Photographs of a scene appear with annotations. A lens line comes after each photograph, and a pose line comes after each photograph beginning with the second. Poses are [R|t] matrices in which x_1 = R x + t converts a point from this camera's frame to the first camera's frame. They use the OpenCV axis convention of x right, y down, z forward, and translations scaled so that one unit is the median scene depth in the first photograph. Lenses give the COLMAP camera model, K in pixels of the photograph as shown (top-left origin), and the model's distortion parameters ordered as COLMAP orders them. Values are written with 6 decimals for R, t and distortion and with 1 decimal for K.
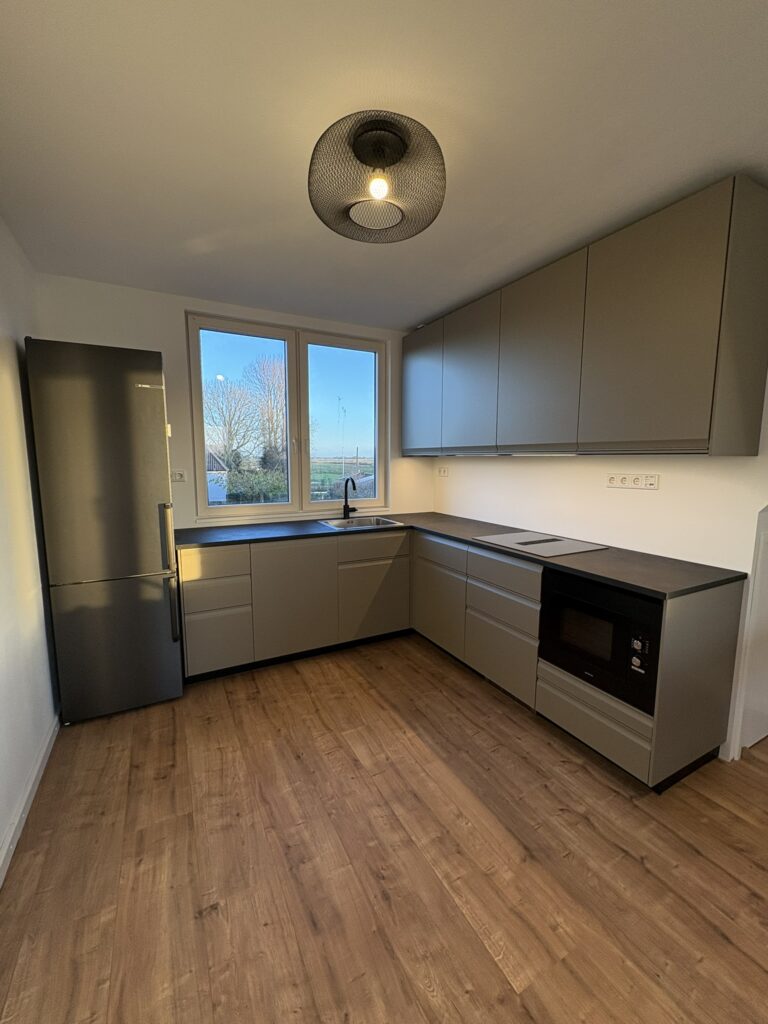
lens RADIAL K [[426.4, 0, 384.6], [0, 426.4, 514.2], [0, 0, 1]] dist [0.000800, -0.000518]
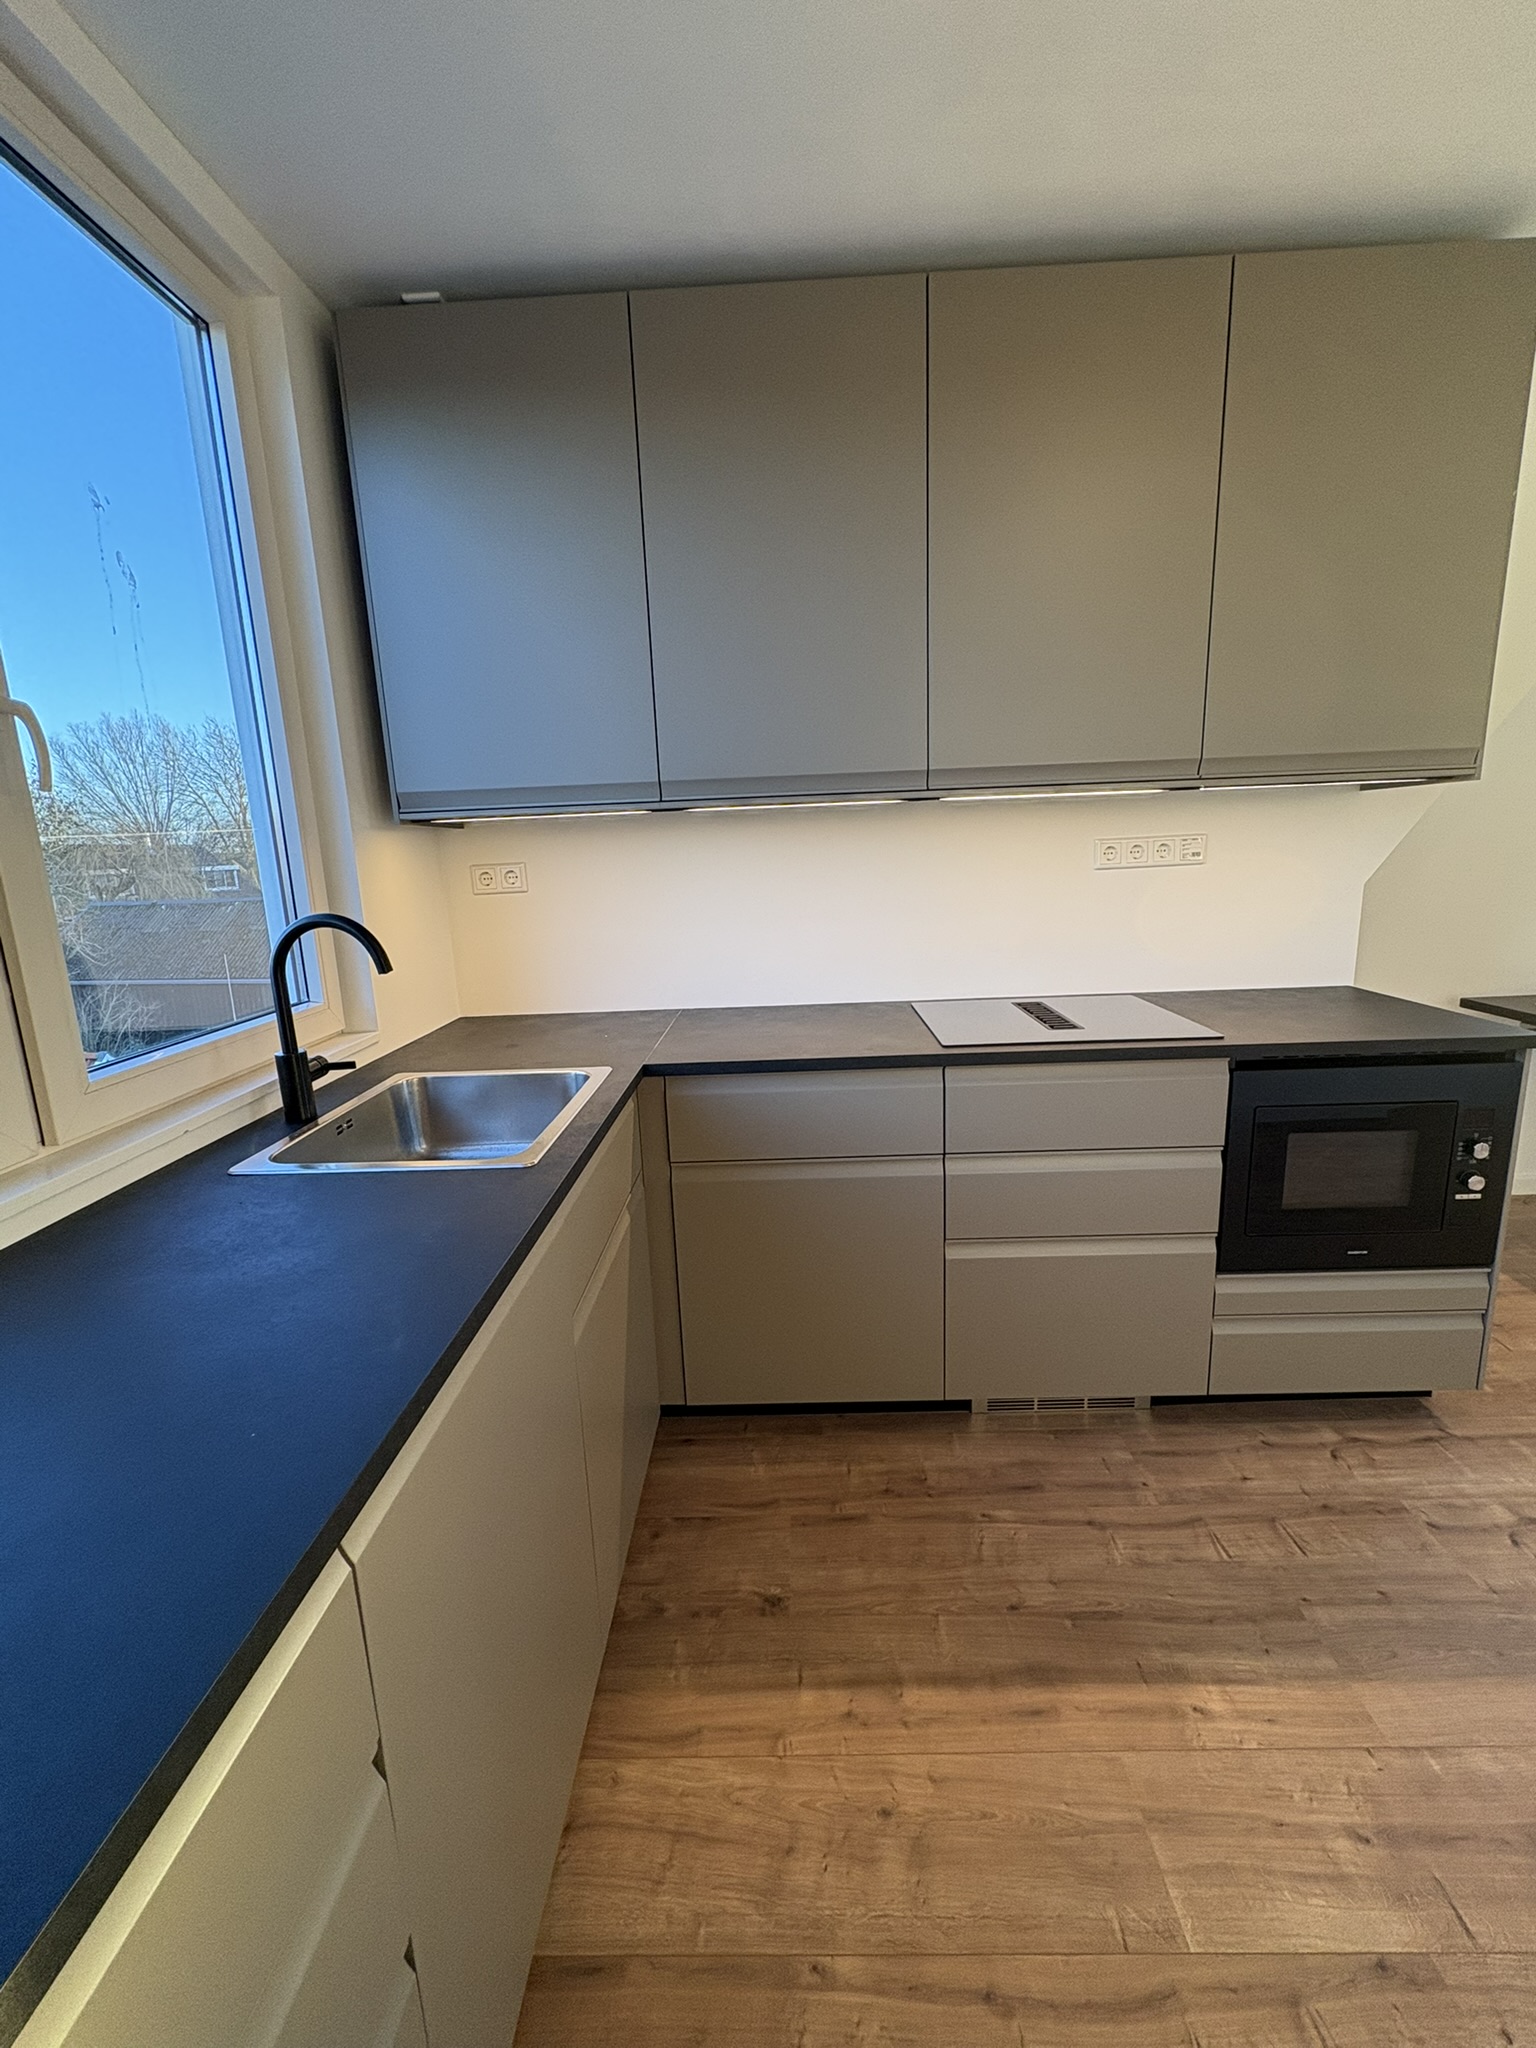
lens RADIAL K [[852.8, 0, 774.9], [0, 852.8, 1022.2], [0, 0, 1]] dist [0.000800, -0.000518]
pose [[0.483467, -0.195143, 0.853334, -0.504947], [0.146836, 0.979101, 0.140712, -0.087857], [-0.862959, 0.057271, 0.502017, 0.915278]]
